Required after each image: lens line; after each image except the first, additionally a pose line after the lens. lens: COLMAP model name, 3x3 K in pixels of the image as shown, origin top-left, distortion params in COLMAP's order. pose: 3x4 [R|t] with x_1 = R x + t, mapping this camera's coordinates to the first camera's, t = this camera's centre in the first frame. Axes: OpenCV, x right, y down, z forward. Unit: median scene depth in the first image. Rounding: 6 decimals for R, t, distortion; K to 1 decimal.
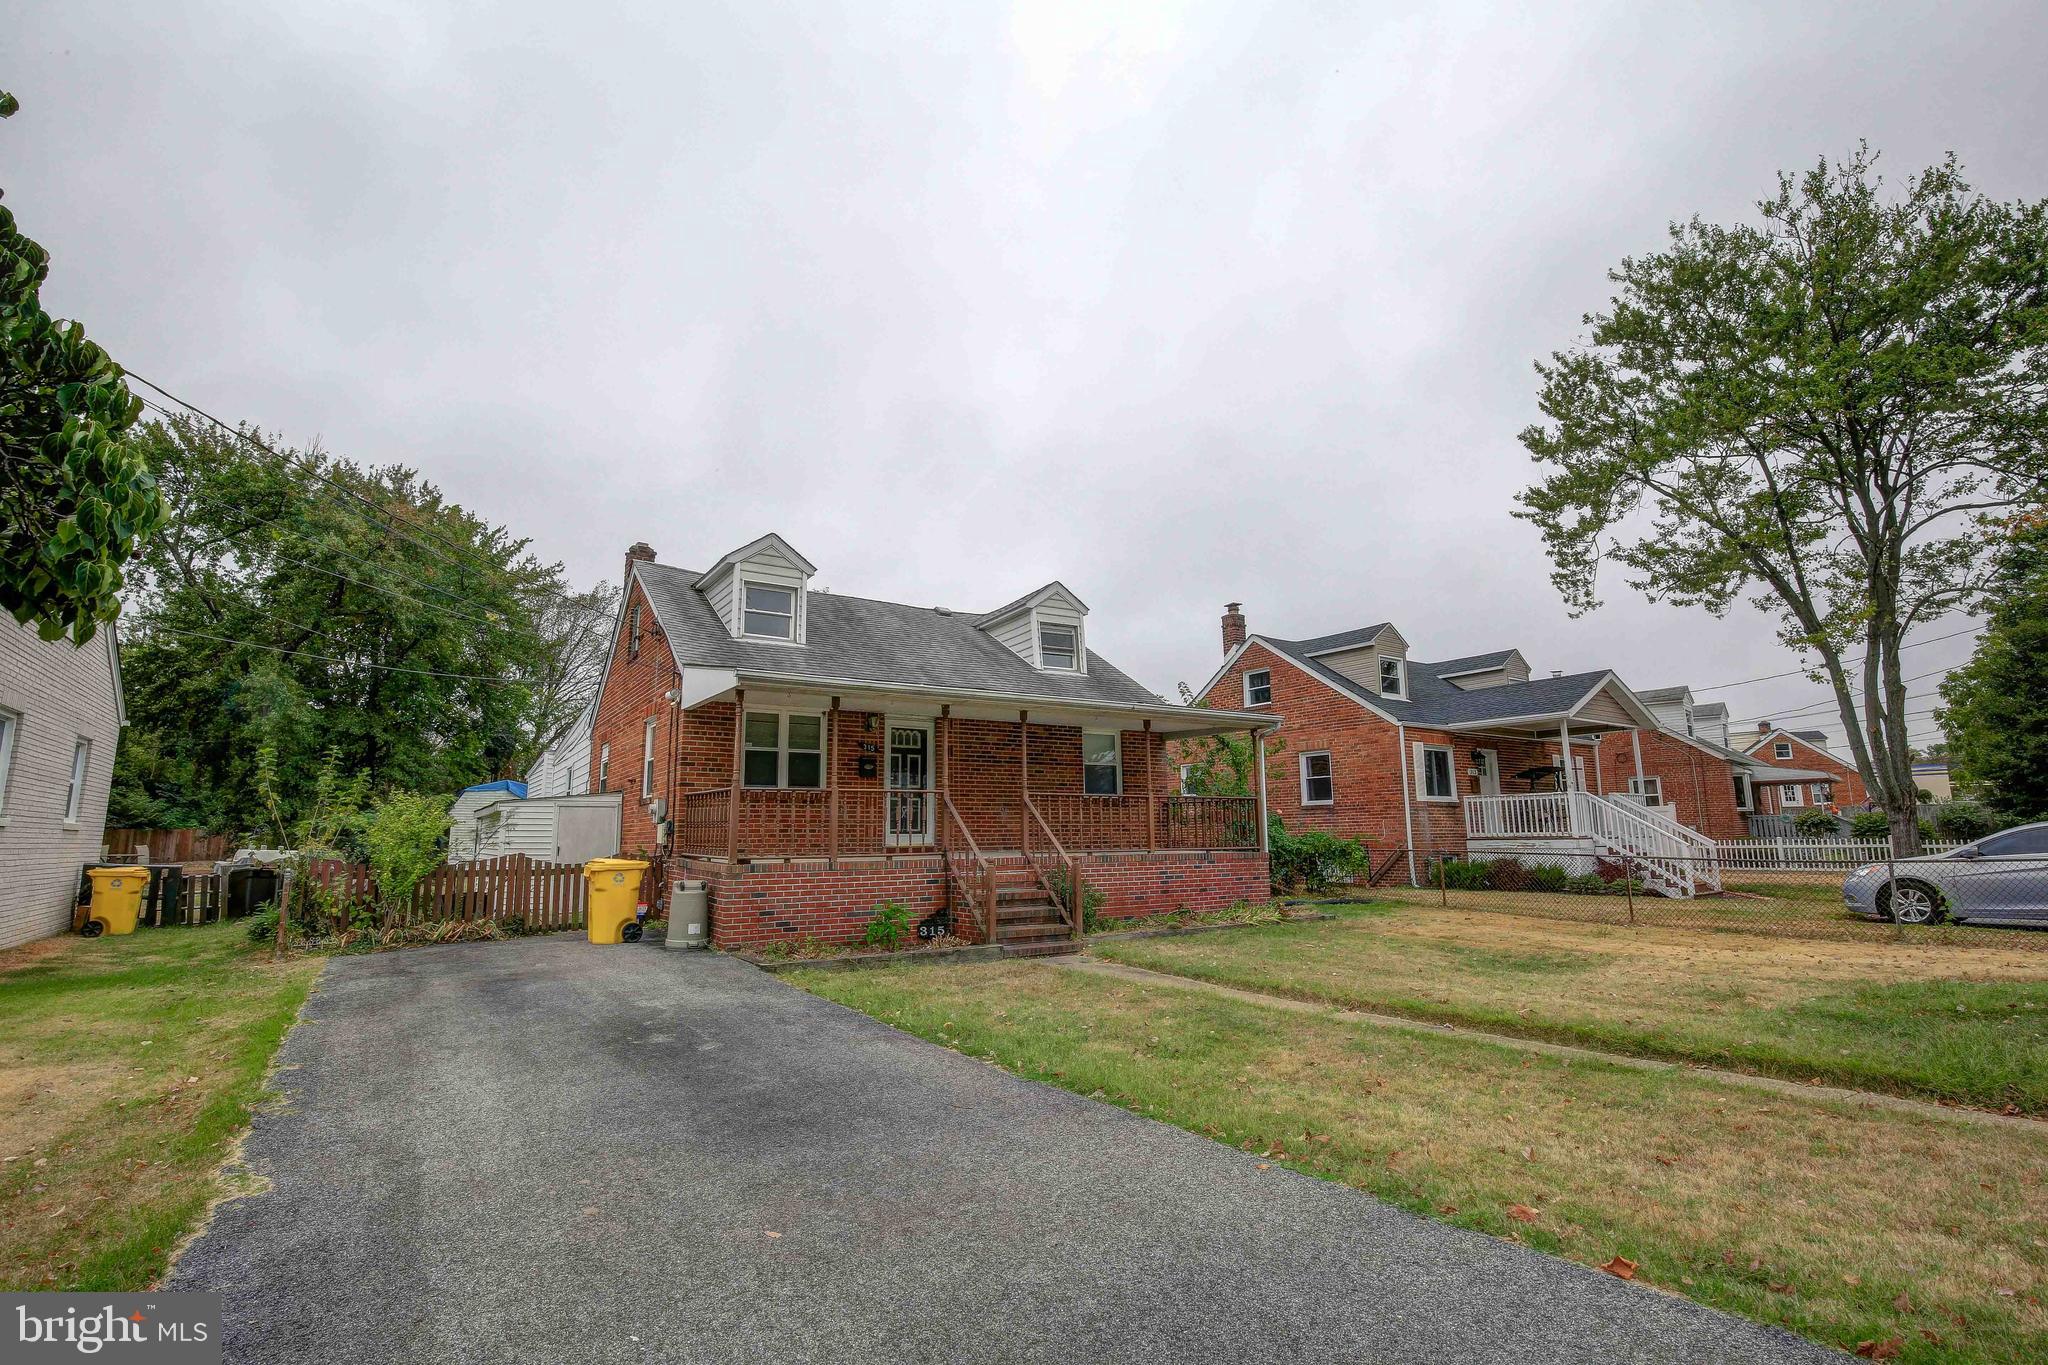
lens RADIAL K [[935.0, 0, 1021.8], [0, 935.0, 673.0], [0, 0, 1]] dist [-0.027477, 0.002654]
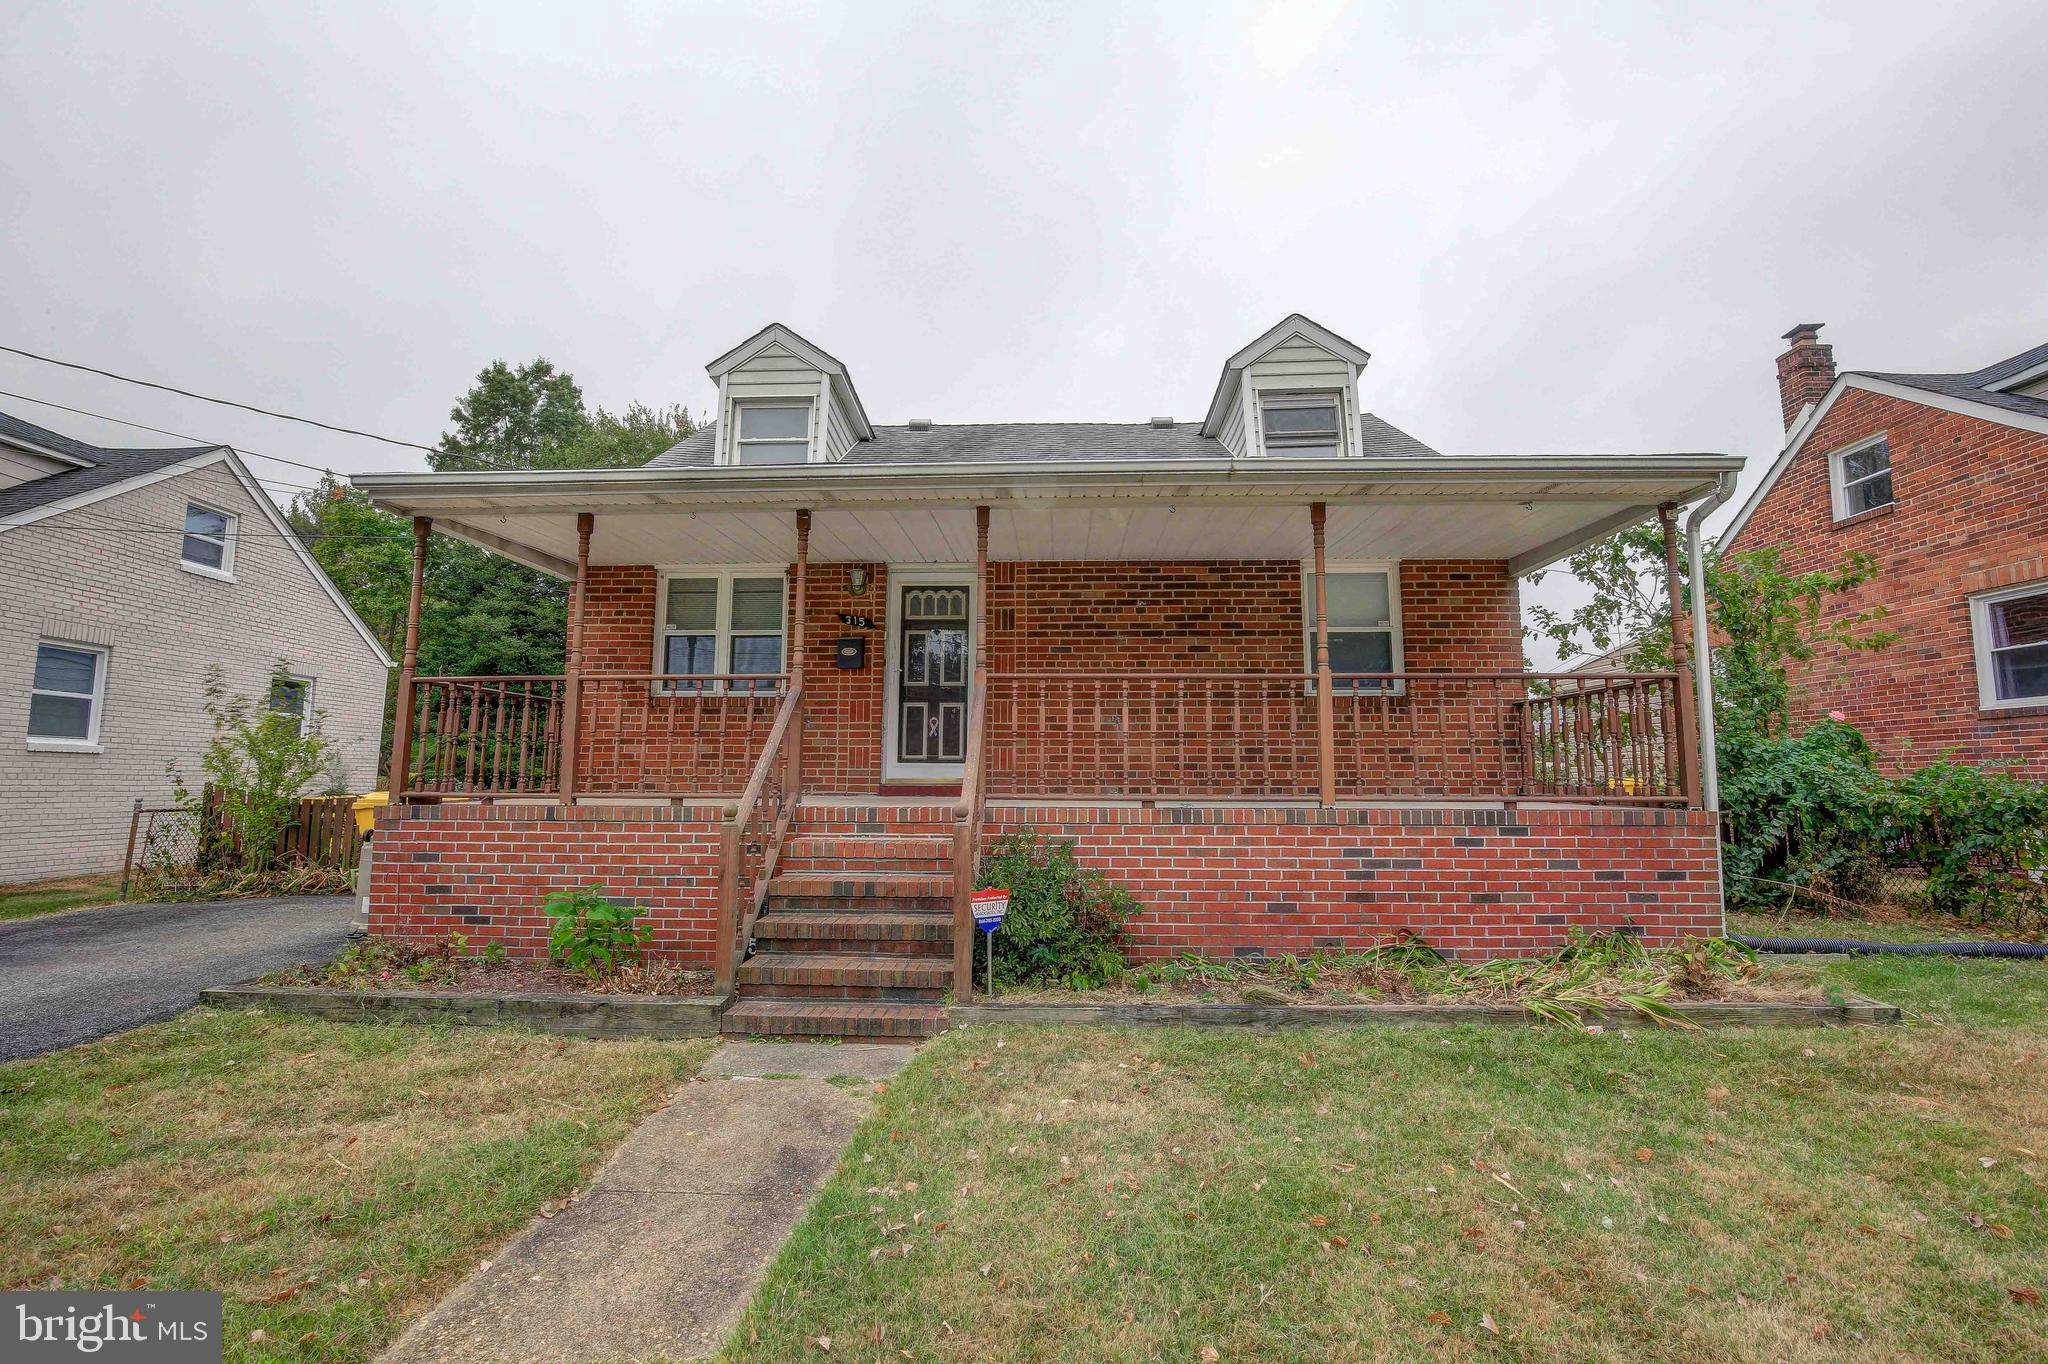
lens RADIAL K [[935.0, 0, 1023.1], [0, 935.0, 679.6], [0, 0, 1]] dist [-0.027477, 0.002654]
pose [[0.813915, -0.052089, -0.578645, 0.198090], [0.090369, 0.995201, 0.037525, 0.076000], [0.573913, -0.082833, 0.814716, 0.411154]]
